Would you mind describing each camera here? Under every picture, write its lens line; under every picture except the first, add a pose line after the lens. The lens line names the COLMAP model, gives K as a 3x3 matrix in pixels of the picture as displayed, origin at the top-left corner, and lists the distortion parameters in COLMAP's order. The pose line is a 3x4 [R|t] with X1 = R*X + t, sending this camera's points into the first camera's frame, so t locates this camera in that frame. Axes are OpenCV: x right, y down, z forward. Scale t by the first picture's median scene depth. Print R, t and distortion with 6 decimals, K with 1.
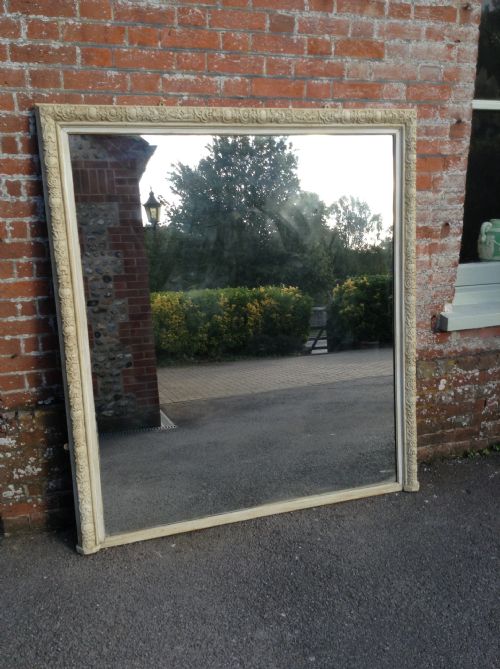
lens RADIAL K [[555.4, 0, 232.1], [0, 555.4, 317.9], [0, 0, 1]] dist [0.039589, -0.068221]
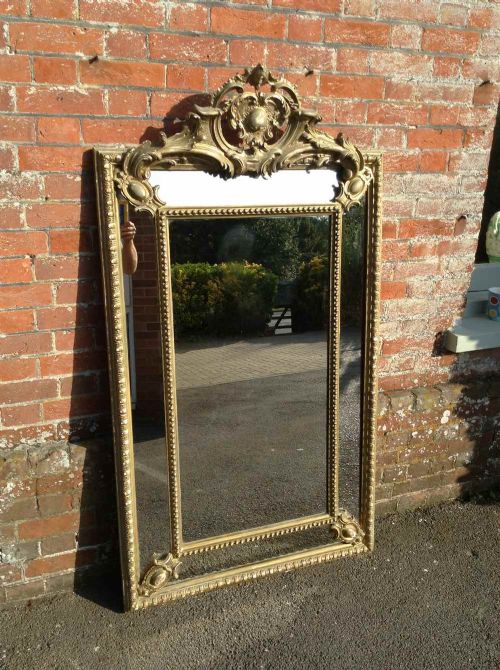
lens RADIAL K [[558.1, 0, 224.4], [0, 558.1, 314.5], [0, 0, 1]] dist [0.047195, -0.098850]
pose [[0.998350, 0.013863, 0.055731, 0.013727], [-0.016600, 0.998663, 0.048954, -0.065712], [-0.054978, -0.049798, 0.997245, 0.235330]]
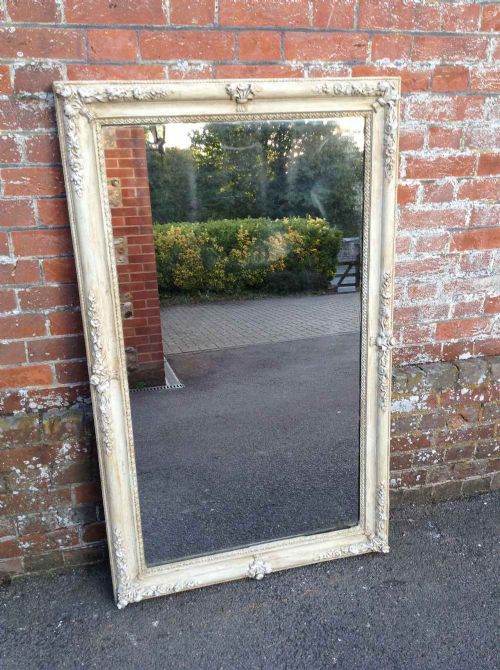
lens RADIAL K [[558.1, 0, 224.4], [0, 558.1, 314.5], [0, 0, 1]] dist [0.047195, -0.098850]
pose [[0.998625, 0.022833, -0.047196, -0.000717], [-0.016762, 0.991984, 0.125247, -0.052695], [0.049678, -0.124284, 0.991002, 0.321025]]
